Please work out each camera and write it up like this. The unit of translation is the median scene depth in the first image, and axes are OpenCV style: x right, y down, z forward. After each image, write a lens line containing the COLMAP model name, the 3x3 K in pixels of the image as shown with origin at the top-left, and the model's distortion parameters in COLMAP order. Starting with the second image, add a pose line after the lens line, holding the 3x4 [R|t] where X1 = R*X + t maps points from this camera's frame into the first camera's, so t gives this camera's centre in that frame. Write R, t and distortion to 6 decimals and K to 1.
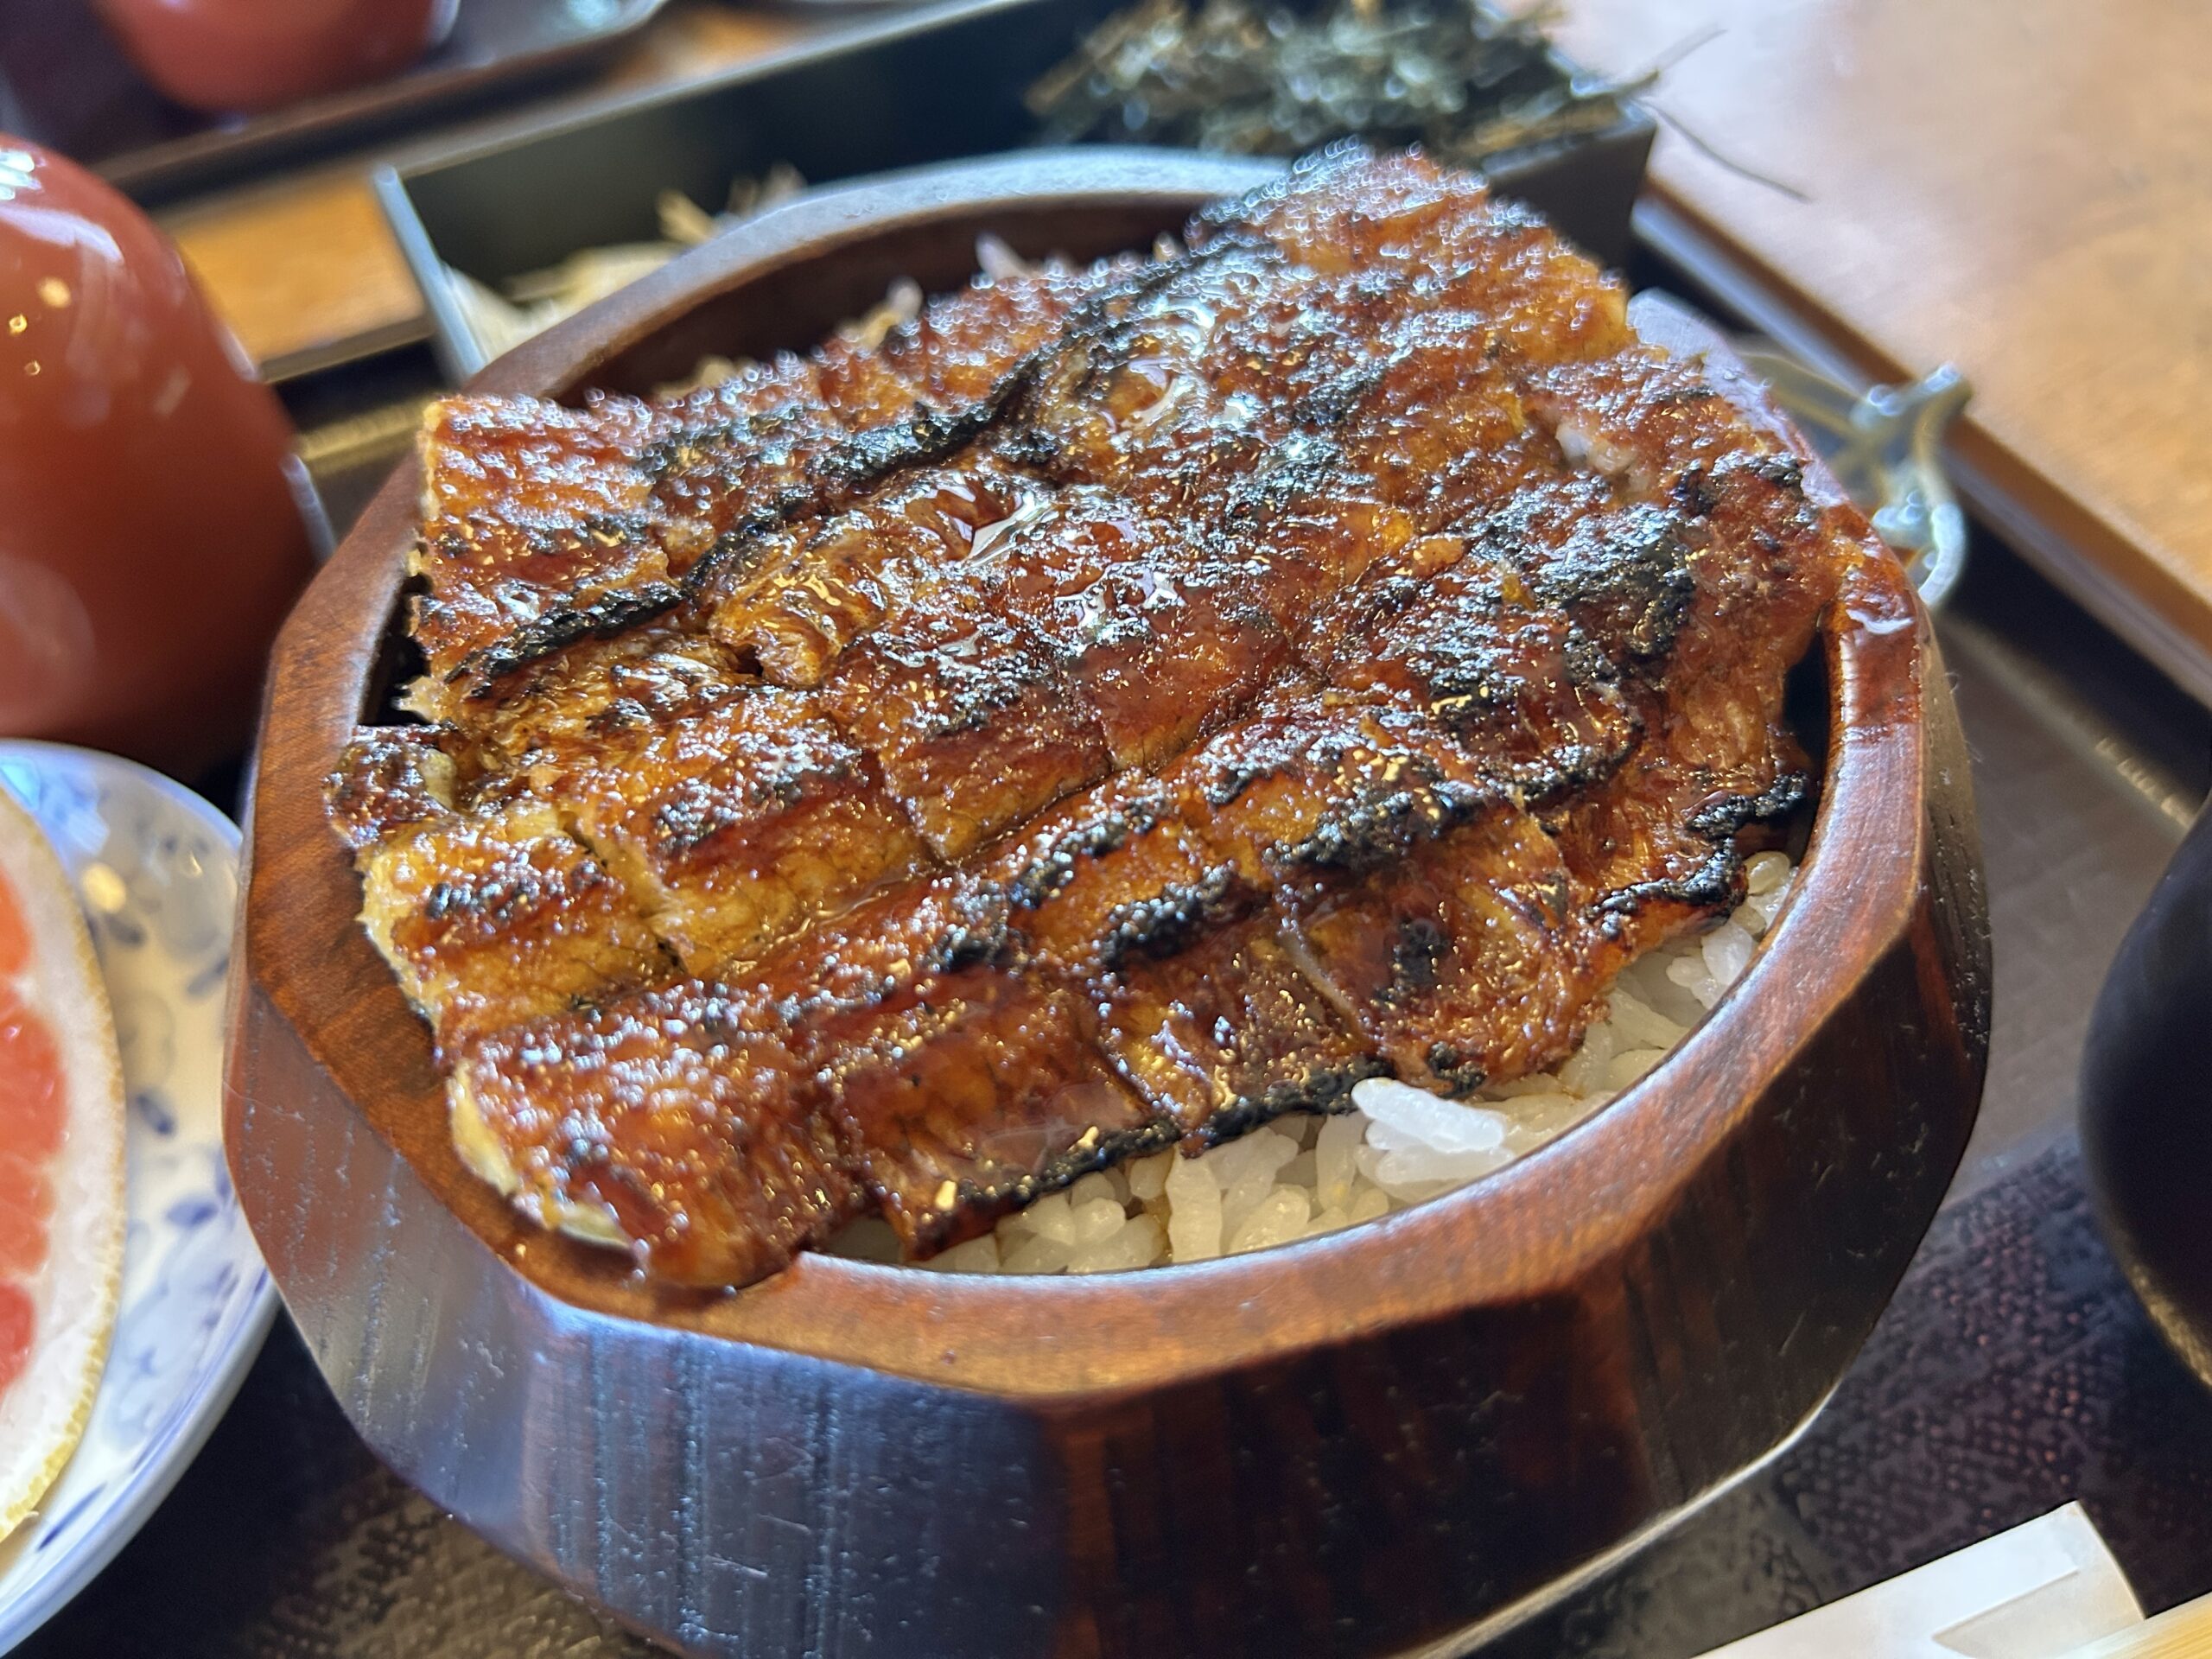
lens RADIAL K [[1720.7, 0, 1078.5], [0, 1720.7, 862.1], [0, 0, 1]] dist [0.070867, -0.142533]
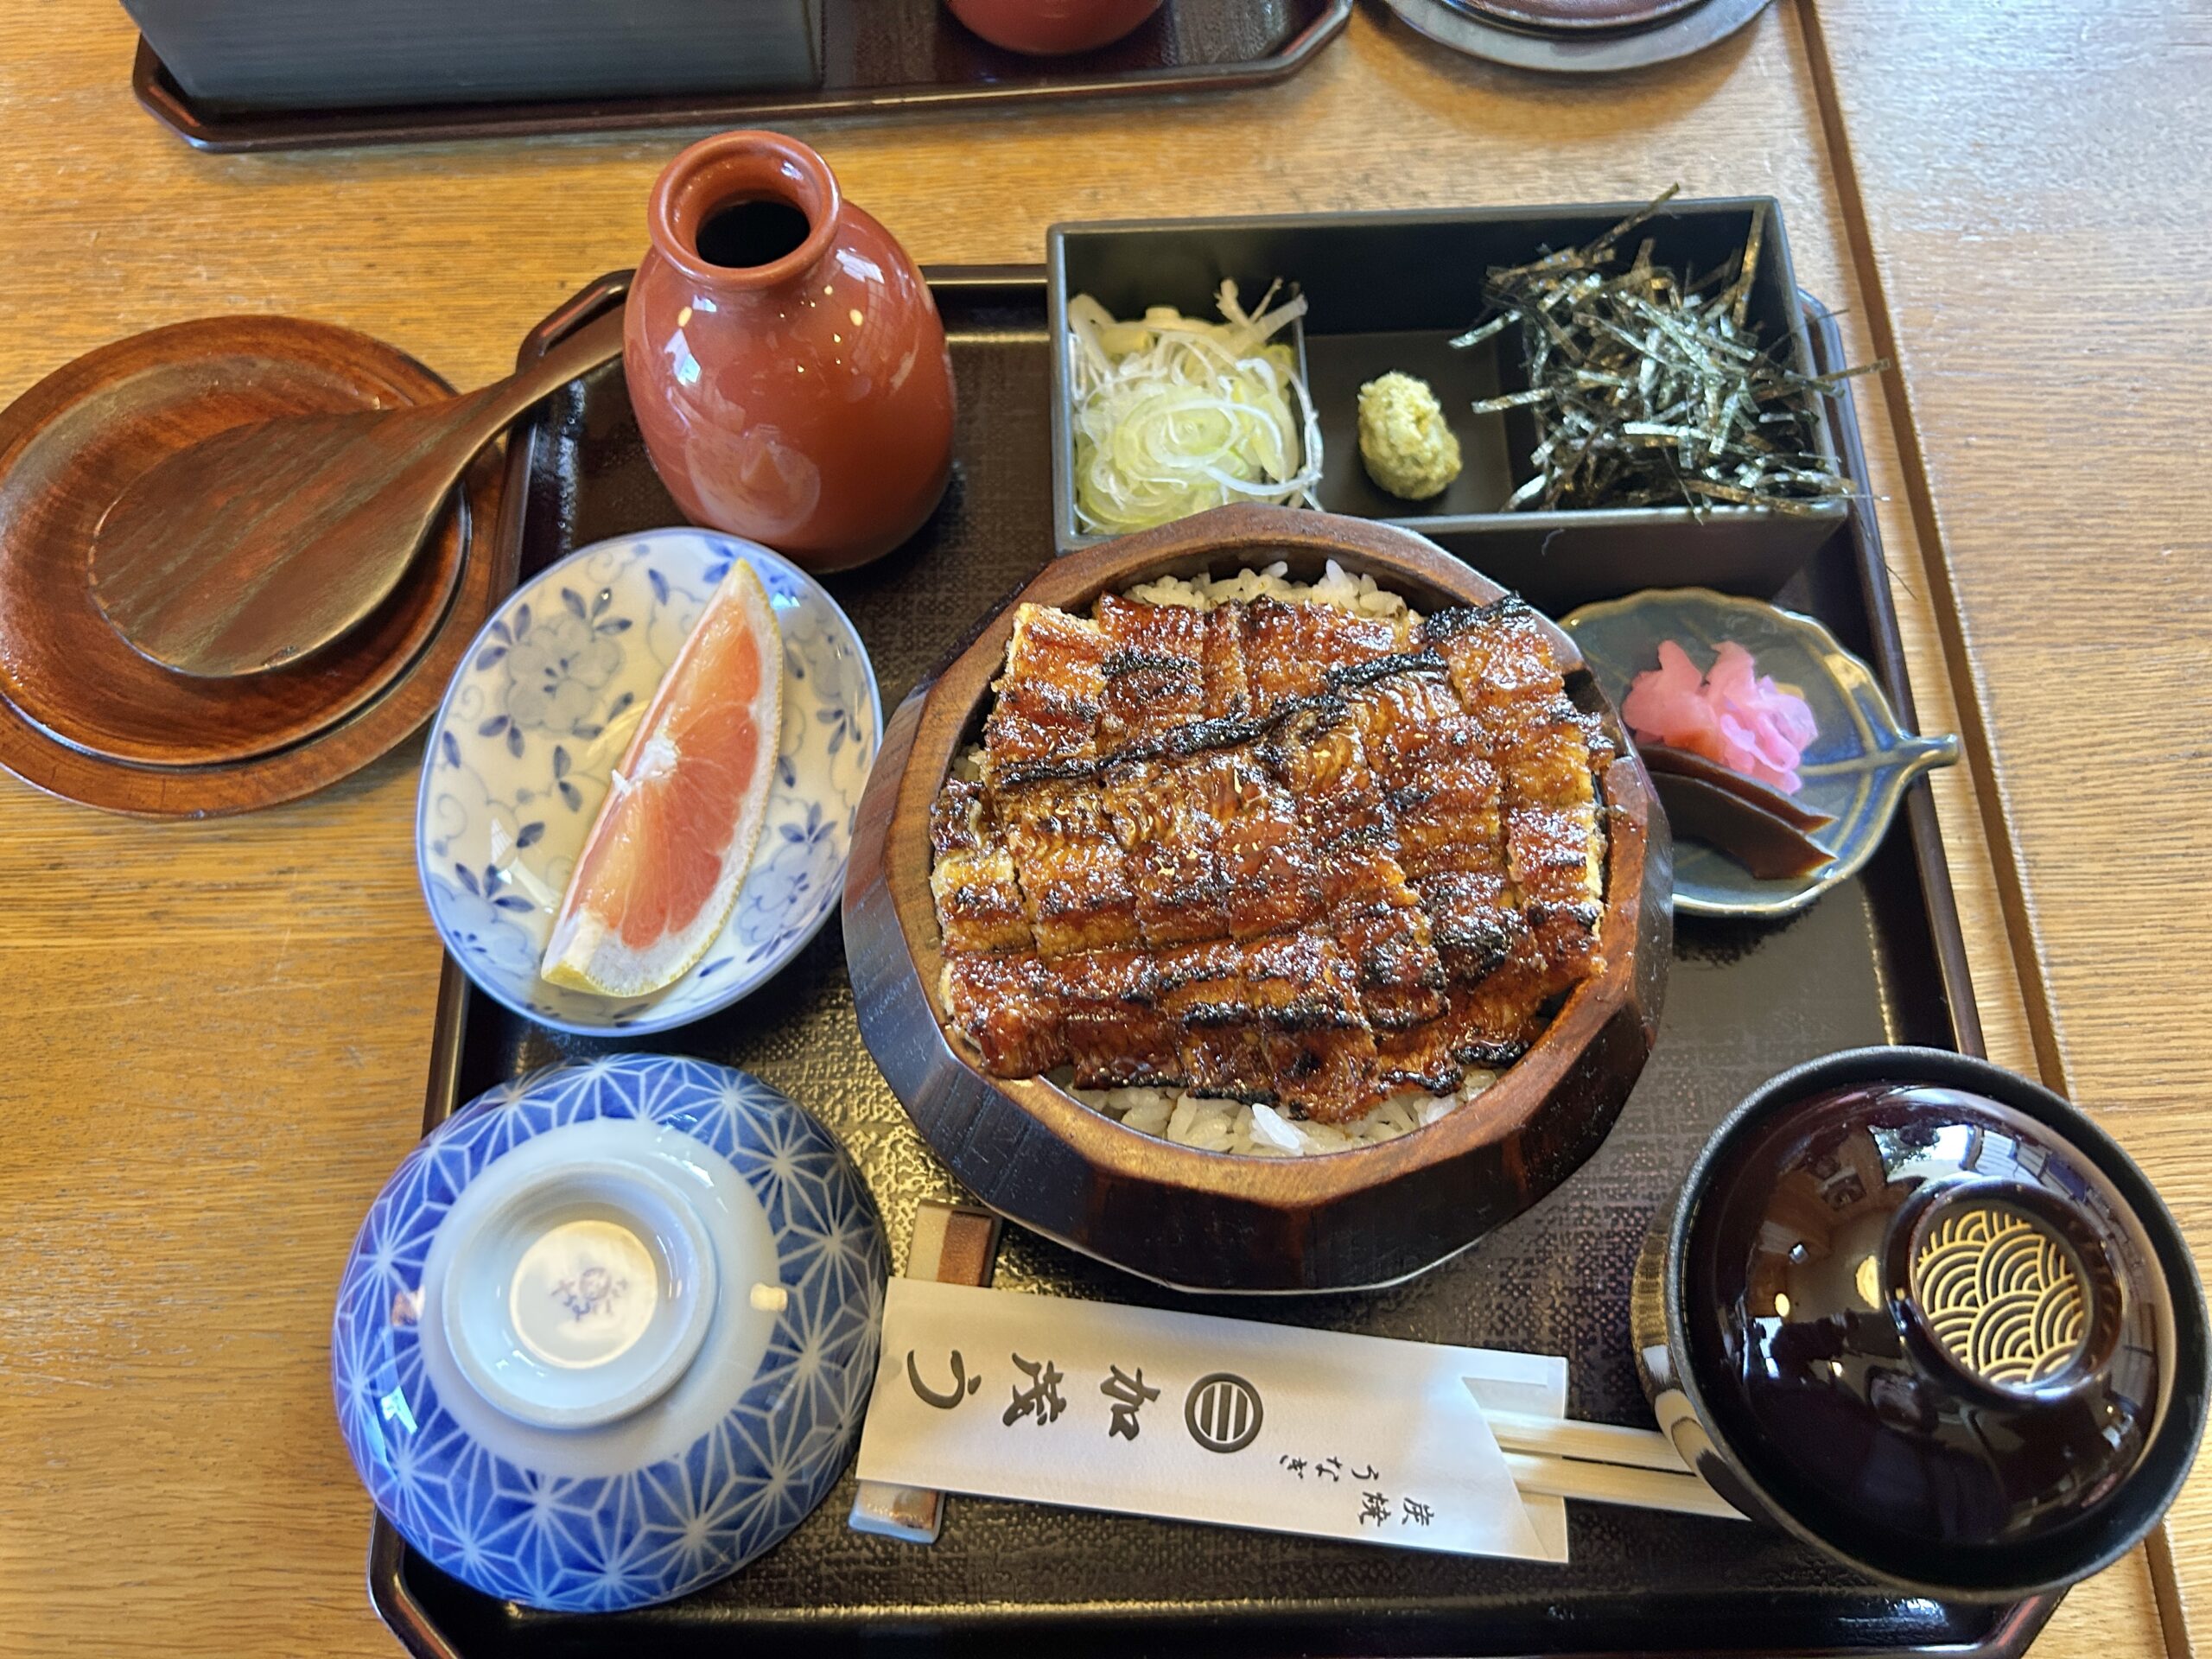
lens RADIAL K [[1719.0, 0, 1106.0], [0, 1719.0, 829.5], [0, 0, 1]] dist [-0.003756, -0.002649]
pose [[0.907425, 0.401041, -0.125481, 0.095323], [-0.345460, 0.881973, 0.320595, -0.803843], [0.239243, -0.247568, 0.938868, -1.114519]]
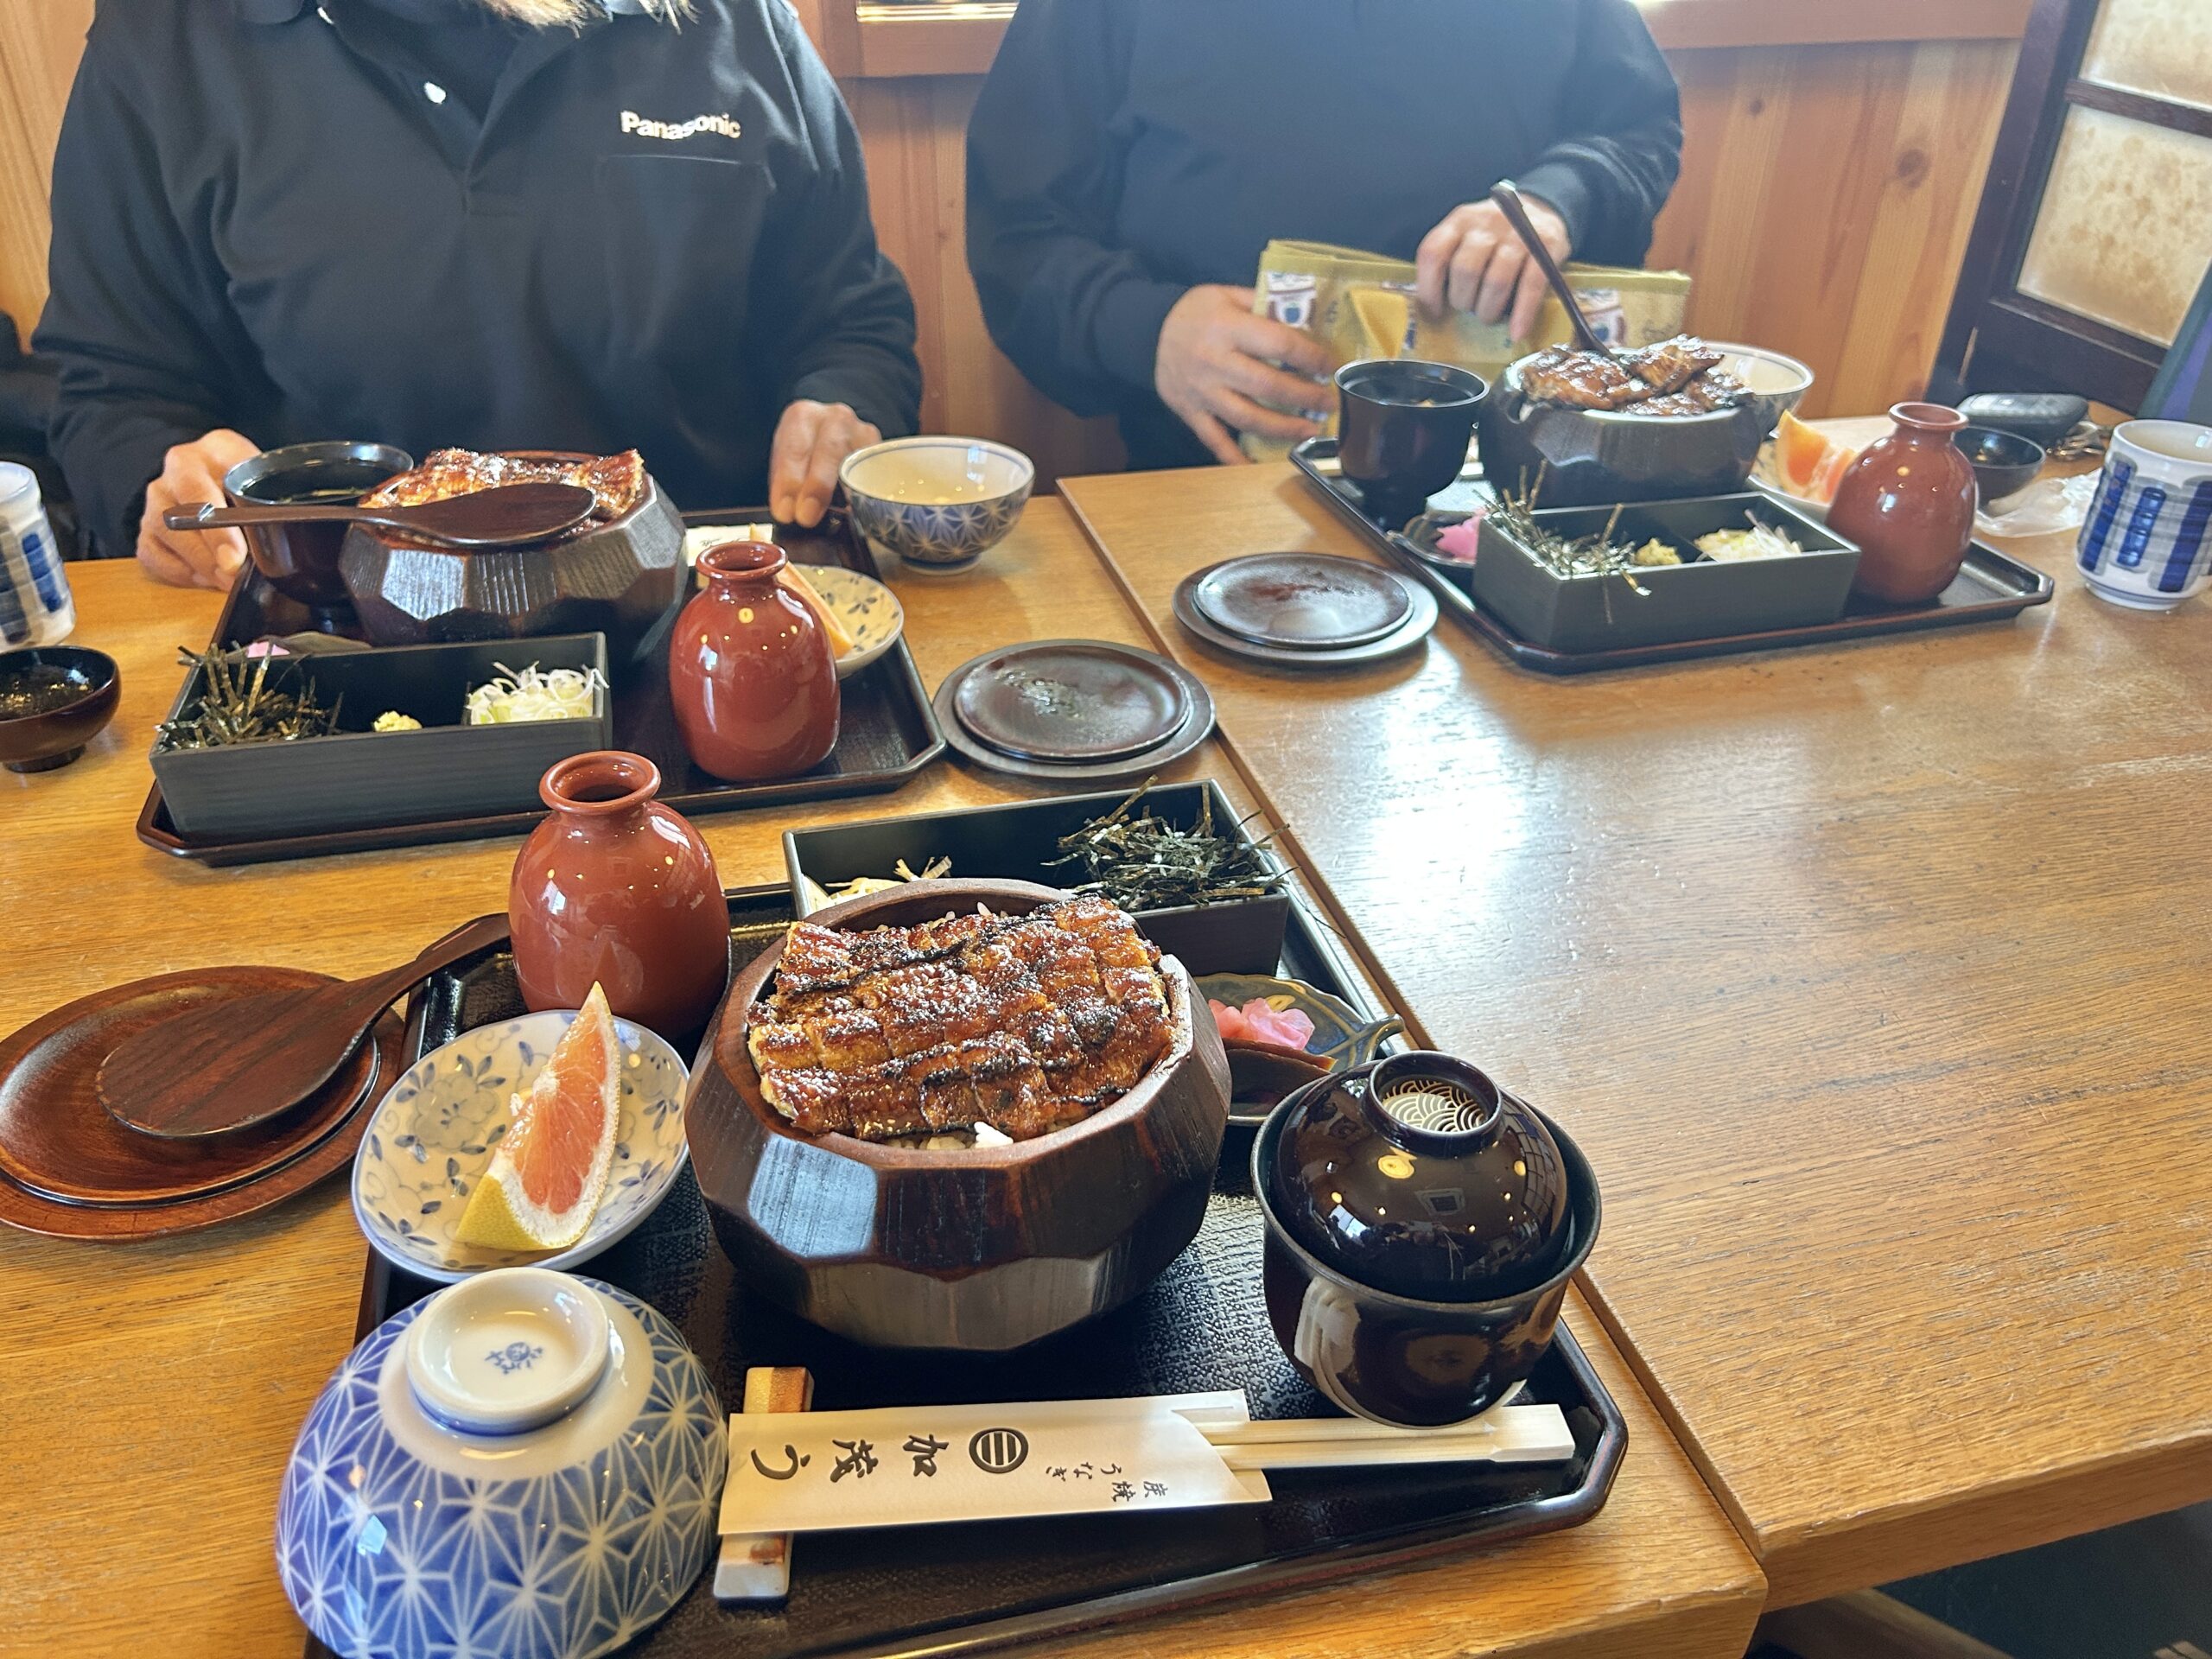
lens RADIAL K [[1677.3, 0, 1106.0], [0, 1677.3, 829.5], [0, 0, 1]] dist [-0.005829, -0.026843]
pose [[0.976858, 0.160368, -0.141530, 0.735477], [-0.199877, 0.919998, -0.337124, 0.619133], [0.076144, 0.357611, 0.930761, -2.322484]]
